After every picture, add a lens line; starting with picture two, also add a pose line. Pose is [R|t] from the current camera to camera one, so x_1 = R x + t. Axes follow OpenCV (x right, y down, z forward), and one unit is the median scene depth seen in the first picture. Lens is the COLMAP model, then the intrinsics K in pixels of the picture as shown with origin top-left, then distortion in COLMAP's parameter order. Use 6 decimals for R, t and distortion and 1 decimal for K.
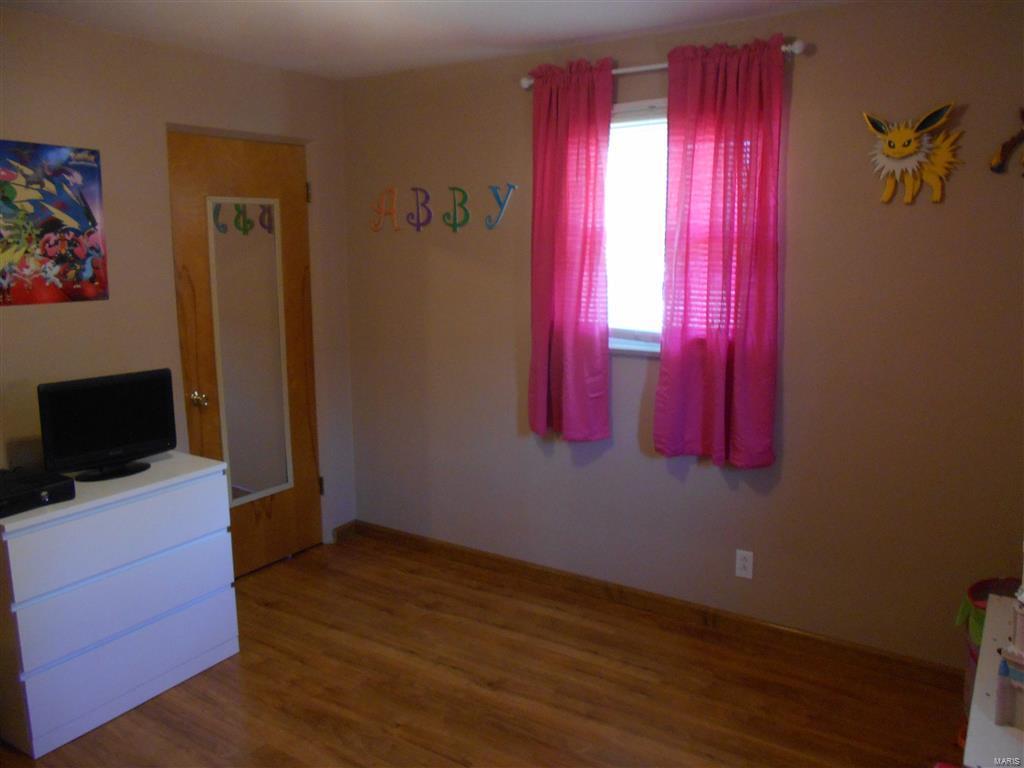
lens RADIAL K [[803.4, 0, 512.0], [0, 803.4, 384.0], [0, 0, 1]] dist [0.001020, 0.004253]
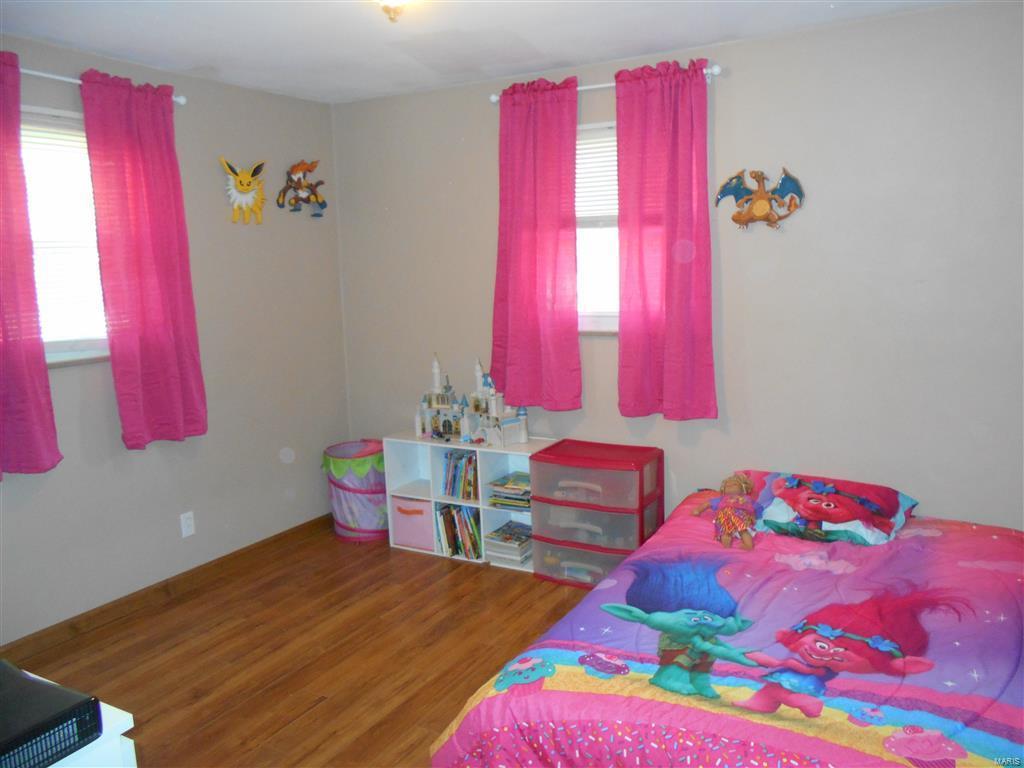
lens RADIAL K [[803.4, 0, 512.0], [0, 803.4, 384.0], [0, 0, 1]] dist [0.001020, 0.004253]
pose [[-0.052424, -0.143078, 0.988322, -0.941043], [0.211486, 0.965644, 0.151013, -0.055590], [-0.975974, 0.216933, -0.020364, 0.561098]]
